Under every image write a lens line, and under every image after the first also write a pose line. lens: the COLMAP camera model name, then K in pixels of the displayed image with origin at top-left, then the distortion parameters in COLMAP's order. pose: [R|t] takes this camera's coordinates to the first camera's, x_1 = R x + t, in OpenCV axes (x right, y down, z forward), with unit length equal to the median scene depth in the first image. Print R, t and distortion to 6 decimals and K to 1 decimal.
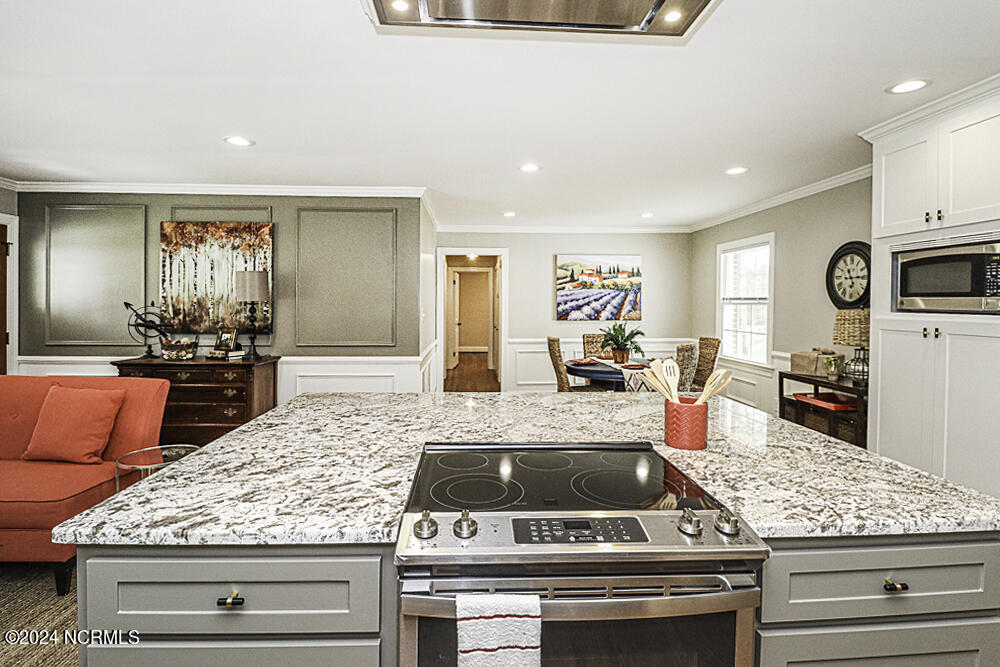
lens RADIAL K [[489.0, 0, 499.0], [0, 489.0, 307.5], [0, 0, 1]] dist [0.000163, -0.013143]
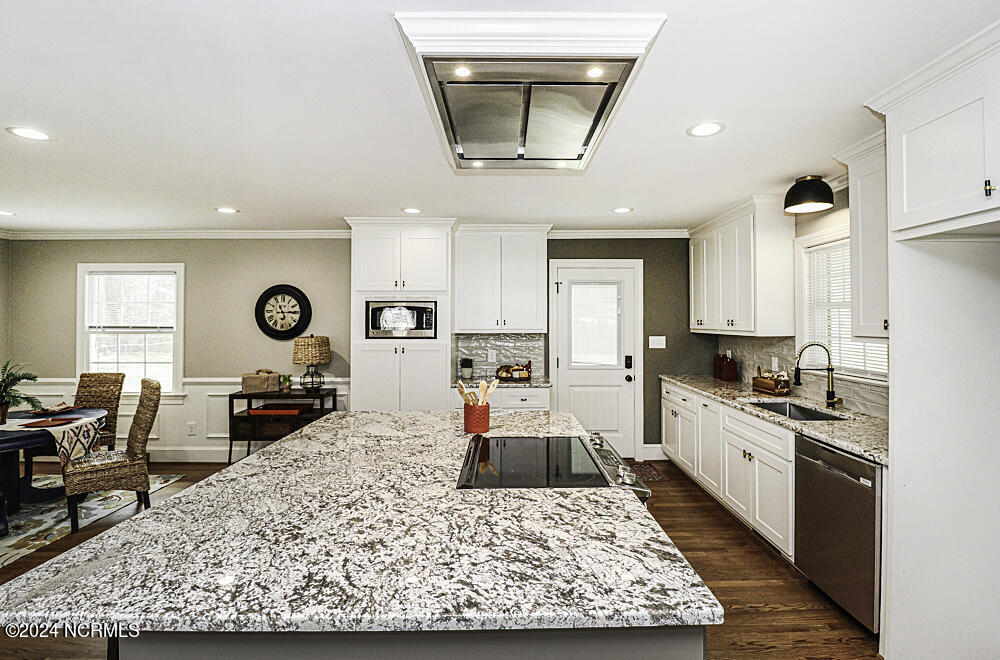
lens RADIAL K [[457.9, 0, 502.7], [0, 457.9, 316.8], [0, 0, 1]] dist [-0.016754, -0.000162]
pose [[0.057978, 0.004842, 0.998306, -1.342243], [0.012036, 0.999912, -0.005548, -0.101592], [-0.998245, 0.012337, 0.057914, 0.989546]]
